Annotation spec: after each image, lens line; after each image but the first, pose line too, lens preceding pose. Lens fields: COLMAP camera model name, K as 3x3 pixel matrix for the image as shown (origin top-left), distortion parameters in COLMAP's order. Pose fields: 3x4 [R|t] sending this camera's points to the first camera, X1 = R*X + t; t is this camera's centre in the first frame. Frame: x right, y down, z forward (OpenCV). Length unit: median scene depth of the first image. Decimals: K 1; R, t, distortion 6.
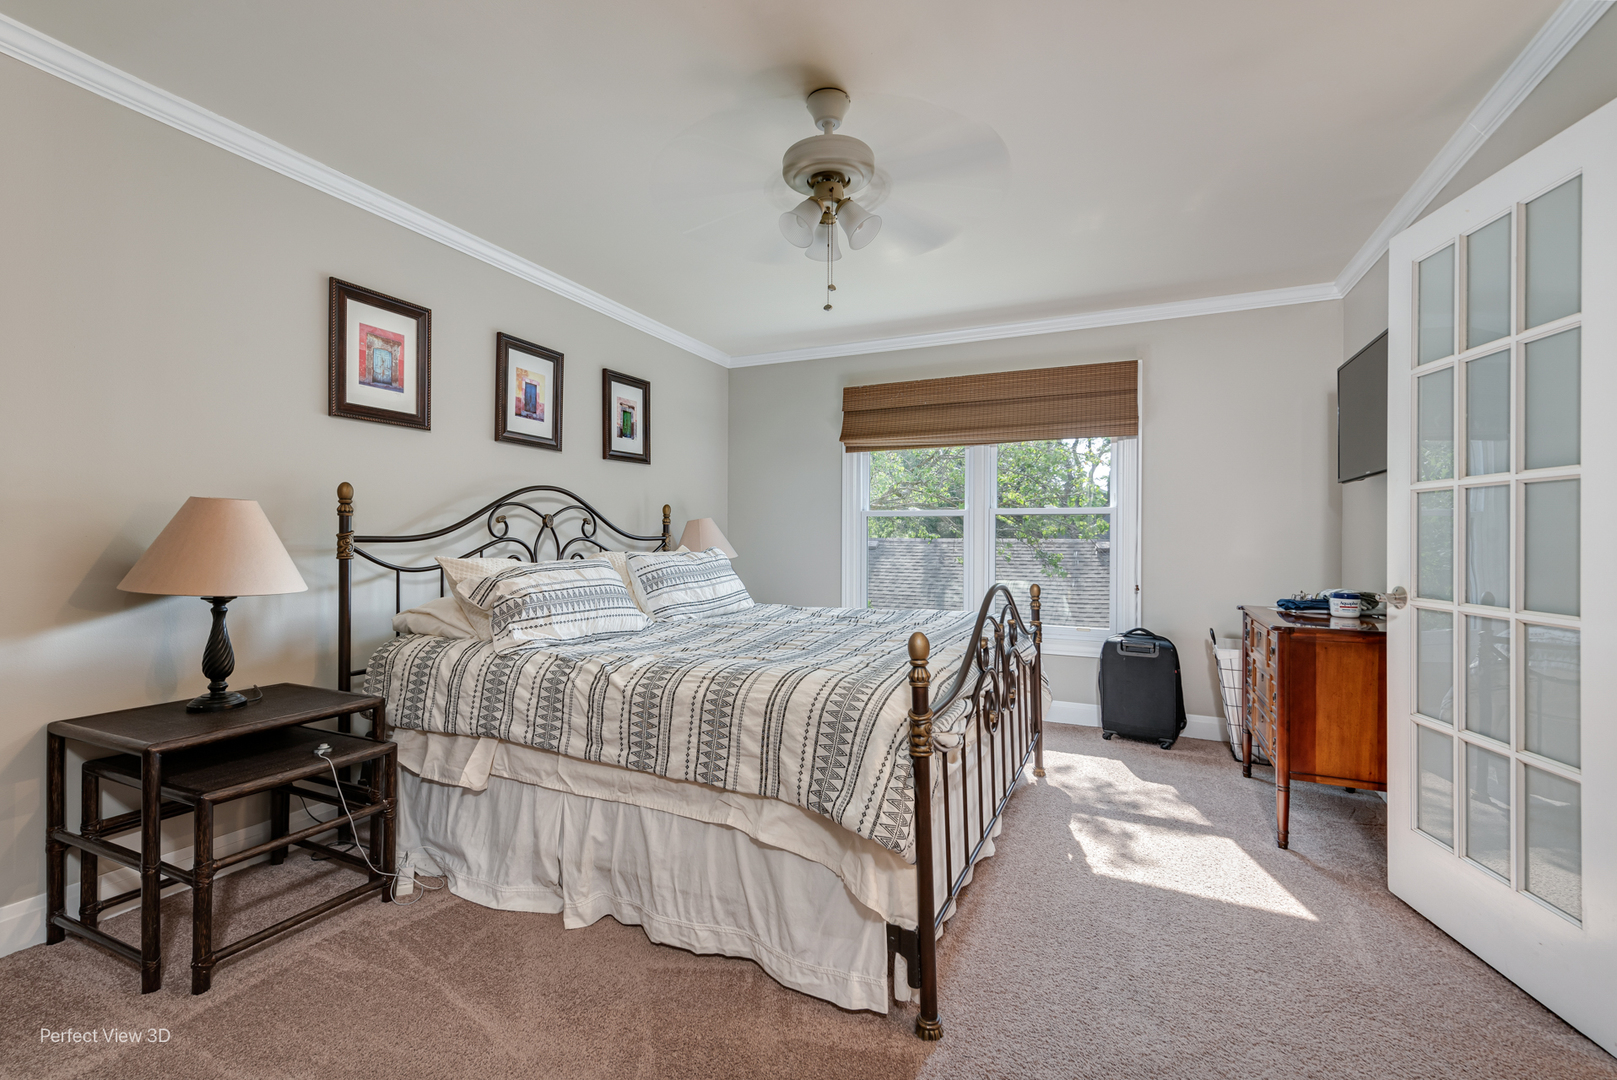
lens RADIAL K [[741.0, 0, 780.5], [0, 741.0, 537.2], [0, 0, 1]] dist [0.015785, -0.000385]
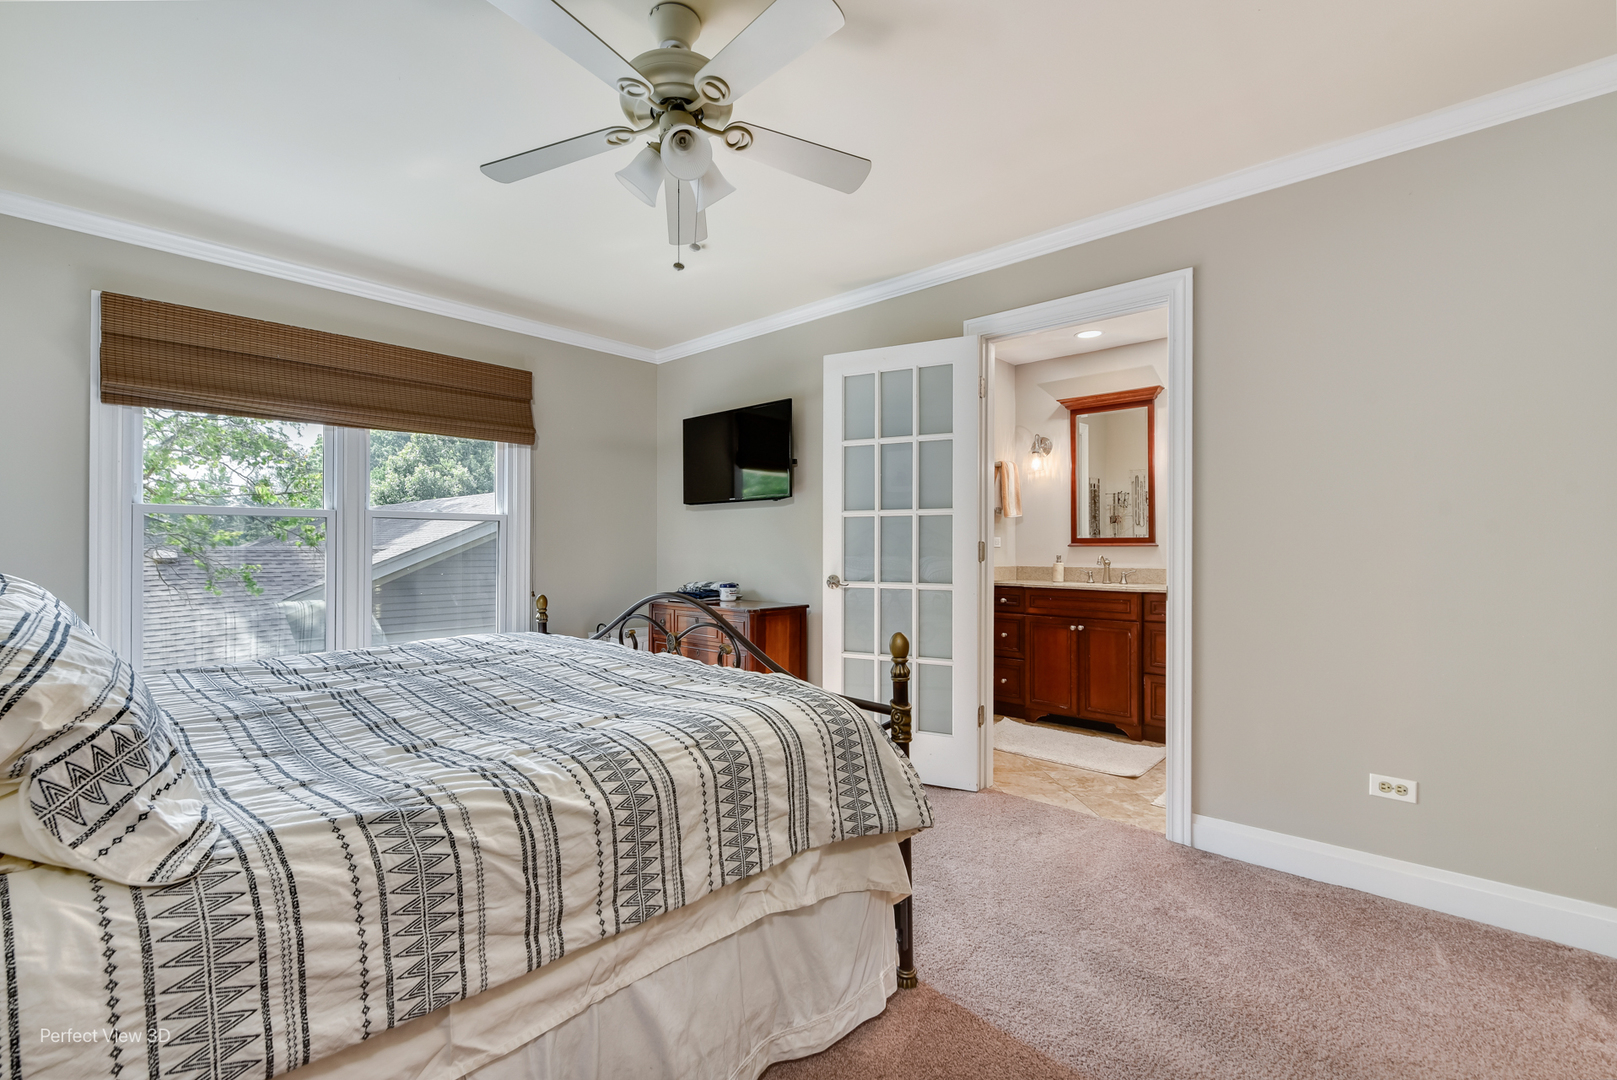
lens RADIAL K [[732.8, 0, 808.5], [0, 732.8, 540.0], [0, 0, 1]] dist [-0.002749, -0.000527]
pose [[0.242994, 0.000975, 0.970027, -0.718375], [0.002744, 0.999995, -0.001693, -0.007149], [-0.970024, 0.003073, 0.242990, 0.679496]]
